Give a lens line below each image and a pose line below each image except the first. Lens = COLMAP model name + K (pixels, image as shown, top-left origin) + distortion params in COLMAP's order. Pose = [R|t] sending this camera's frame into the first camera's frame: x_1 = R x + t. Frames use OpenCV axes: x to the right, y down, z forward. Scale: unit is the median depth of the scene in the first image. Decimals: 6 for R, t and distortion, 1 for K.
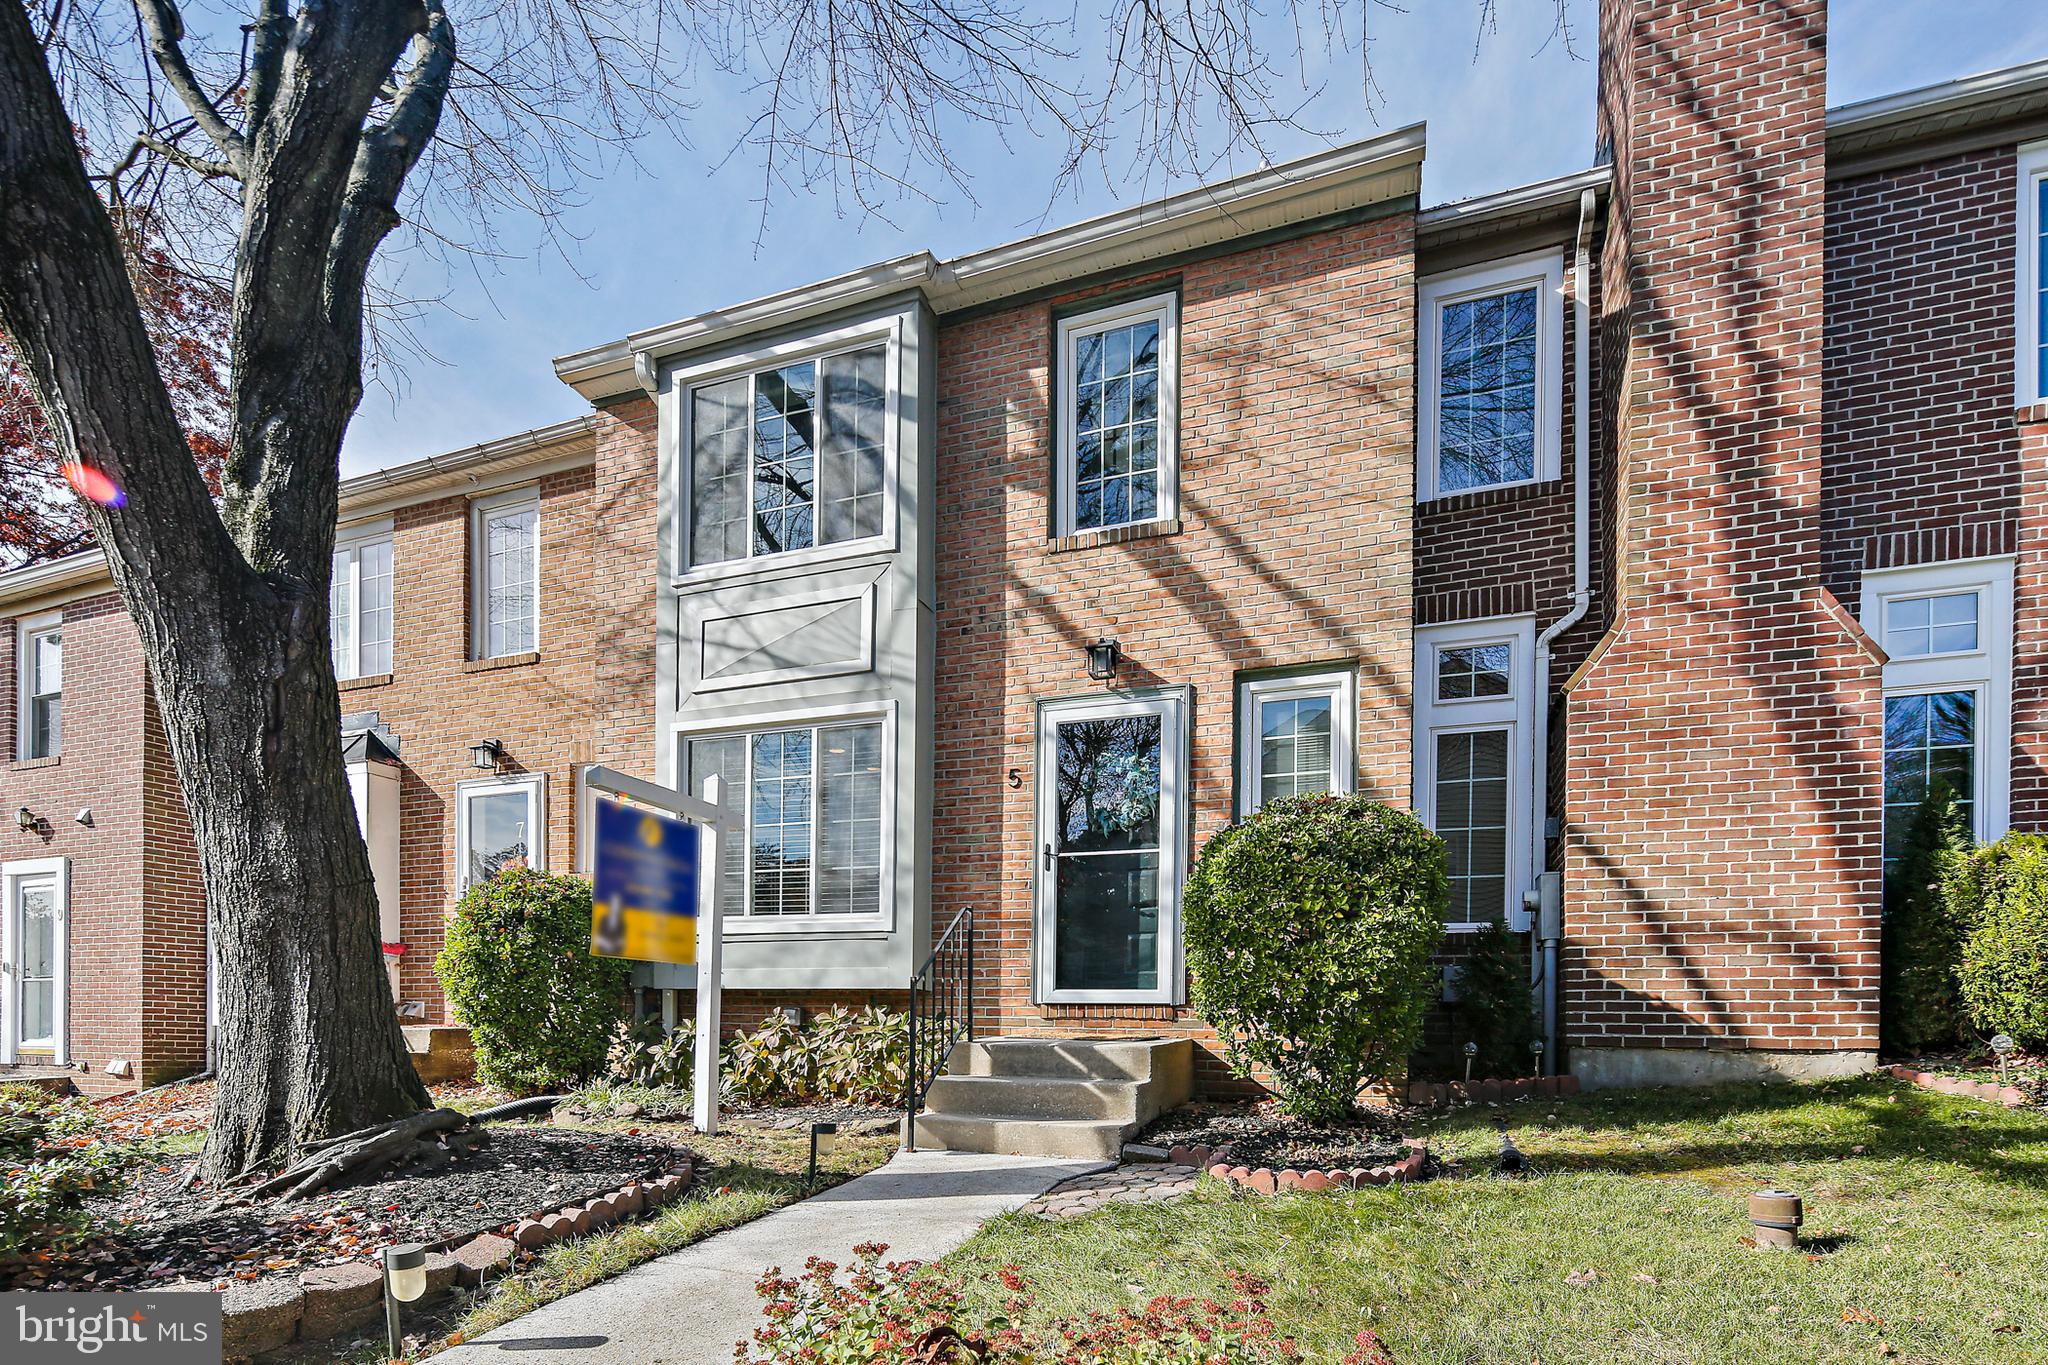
lens RADIAL K [[997.1, 0, 1020.8], [0, 997.1, 680.7], [0, 0, 1]] dist [-0.001271, -0.001443]
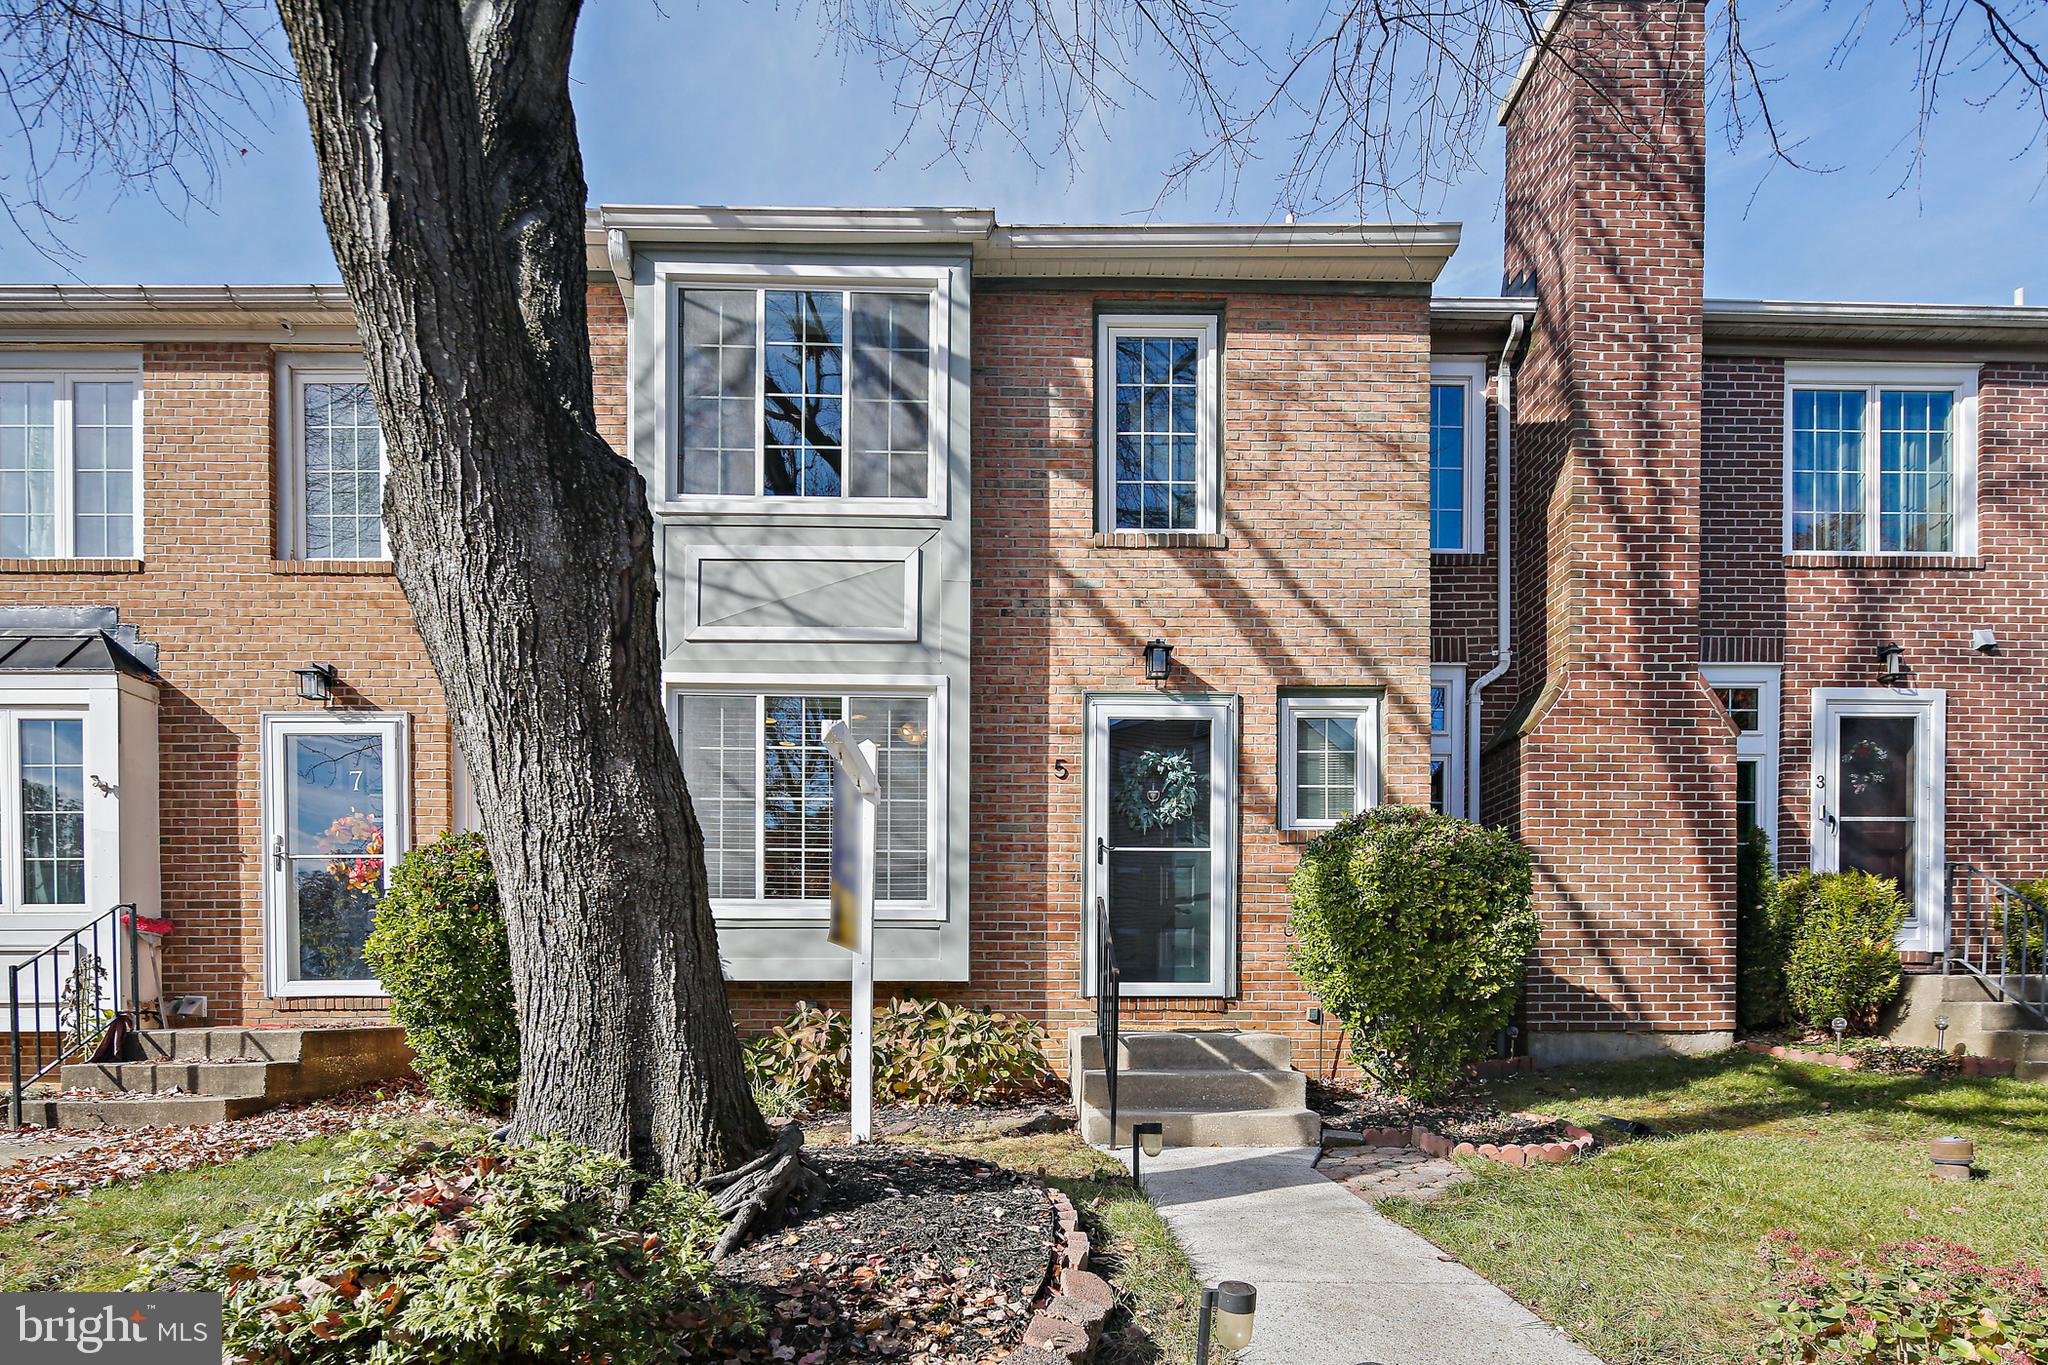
lens RADIAL K [[984.7, 0, 1023.9], [0, 984.7, 697.3], [0, 0, 1]] dist [-0.001764, -0.000524]
pose [[0.928798, 0.105679, 0.355200, -0.393697], [-0.112223, 0.993681, -0.002192, 0.033722], [-0.353187, -0.037826, 0.934788, 0.106389]]
